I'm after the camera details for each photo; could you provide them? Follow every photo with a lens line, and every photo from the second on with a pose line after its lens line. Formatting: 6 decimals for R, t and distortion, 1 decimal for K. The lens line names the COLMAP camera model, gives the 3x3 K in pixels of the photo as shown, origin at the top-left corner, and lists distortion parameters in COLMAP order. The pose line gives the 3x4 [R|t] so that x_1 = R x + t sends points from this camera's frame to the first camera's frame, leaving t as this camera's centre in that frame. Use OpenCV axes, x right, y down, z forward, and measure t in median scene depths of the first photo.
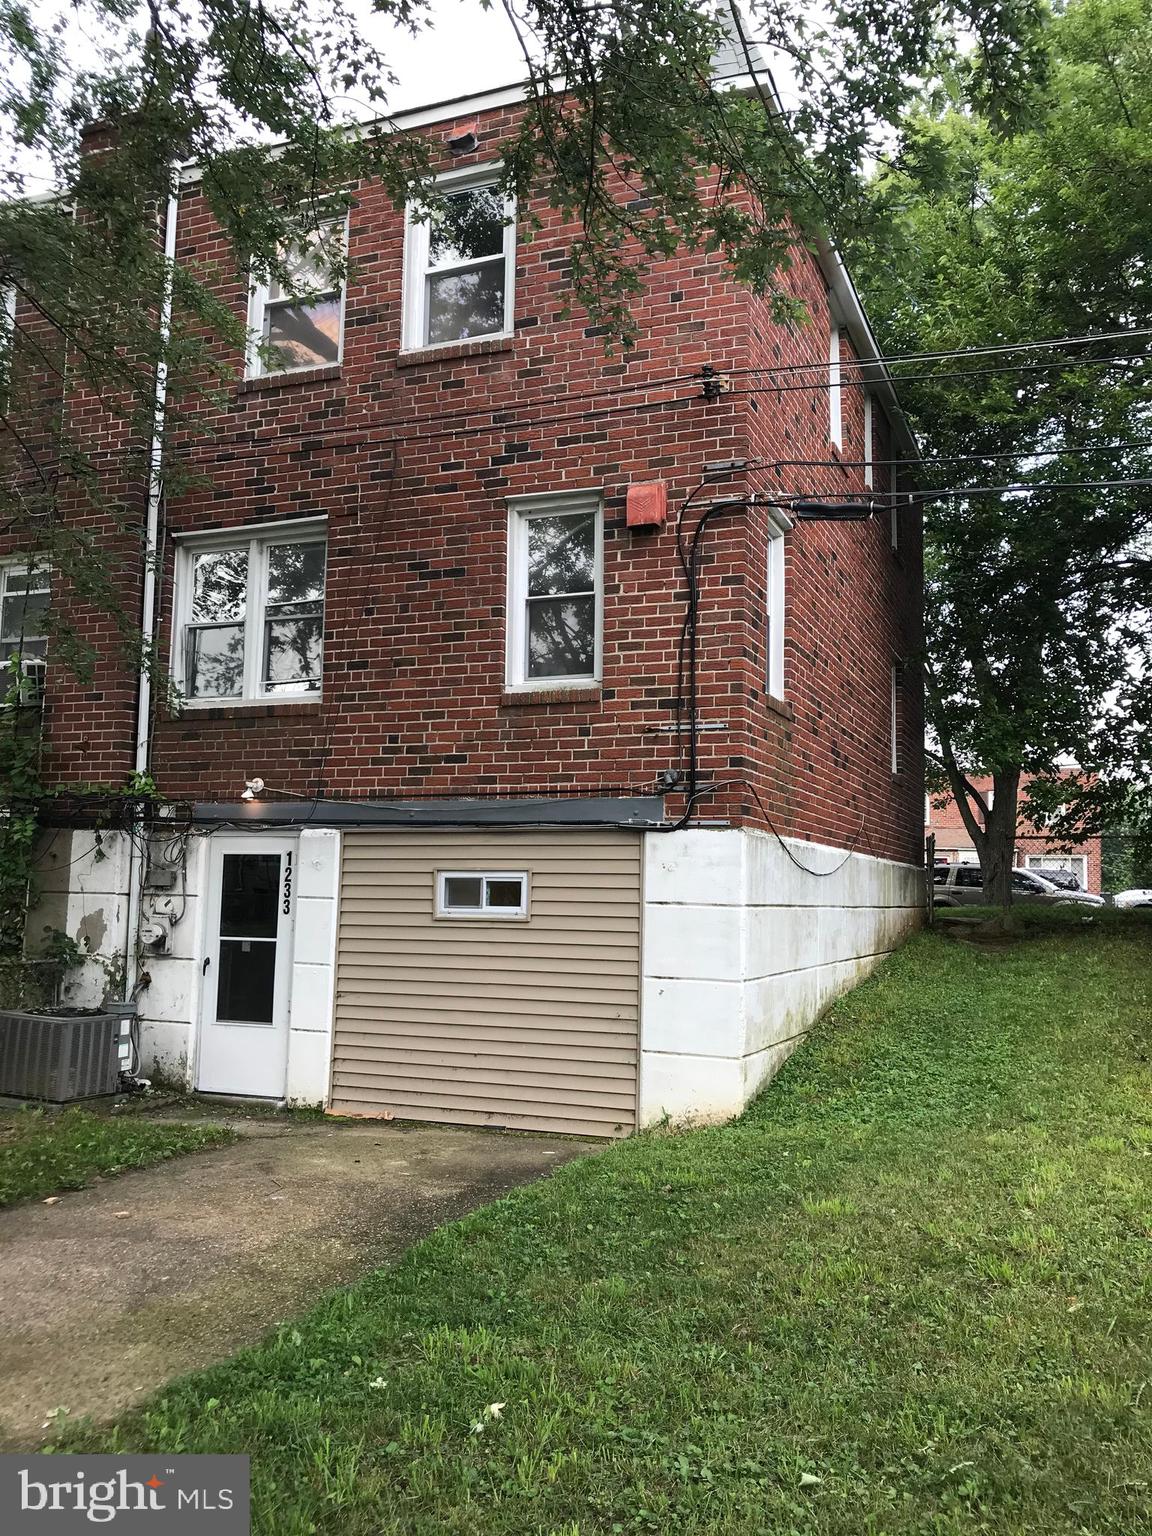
lens RADIAL K [[1262.1, 0, 604.5], [0, 1262.1, 768.4], [0, 0, 1]] dist [0.045776, -0.082475]
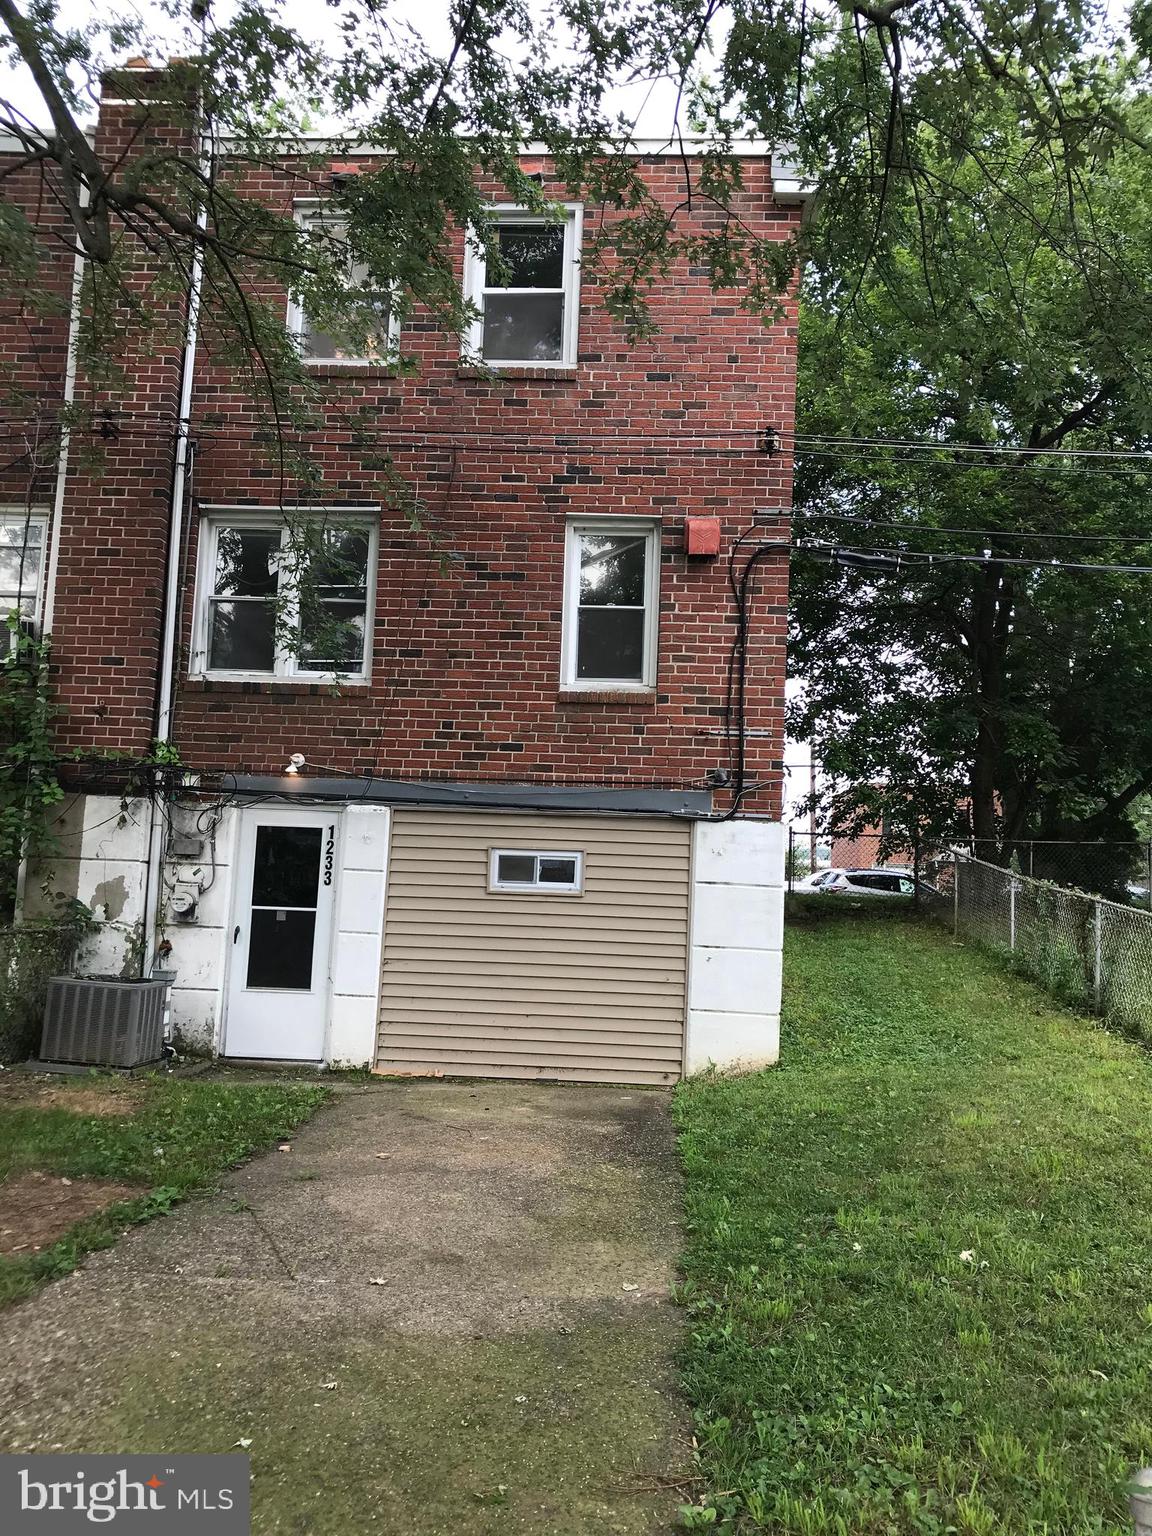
lens RADIAL K [[1262.1, 0, 587.6], [0, 1262.1, 769.2], [0, 0, 1]] dist [0.045776, -0.082475]
pose [[0.947068, 0.050755, 0.316994, -0.395227], [-0.055197, 0.998463, 0.005044, 0.002310], [-0.316251, -0.022274, 0.948414, -0.058264]]
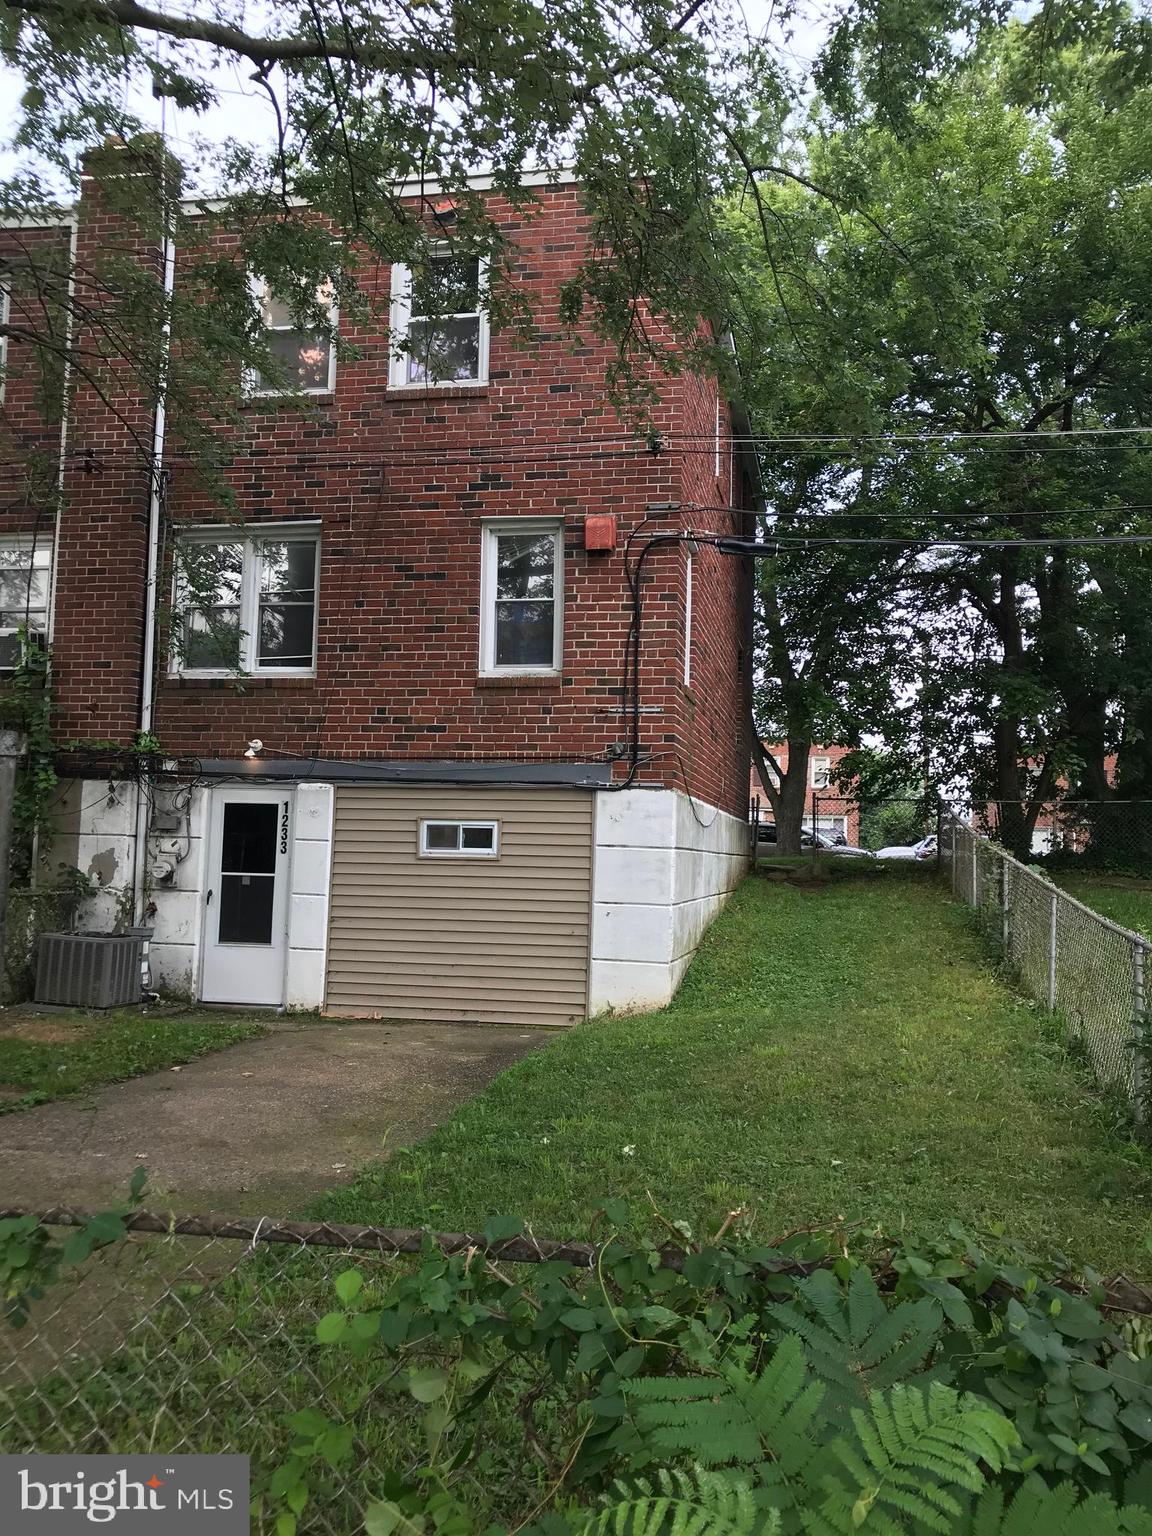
lens RADIAL K [[1262.1, 0, 603.8], [0, 1262.1, 773.8], [0, 0, 1]] dist [0.045776, -0.082475]
pose [[0.982190, 0.019320, 0.186893, -0.184220], [-0.026525, 0.998995, 0.036123, -0.012317], [-0.186007, -0.040437, 0.981716, -0.239545]]
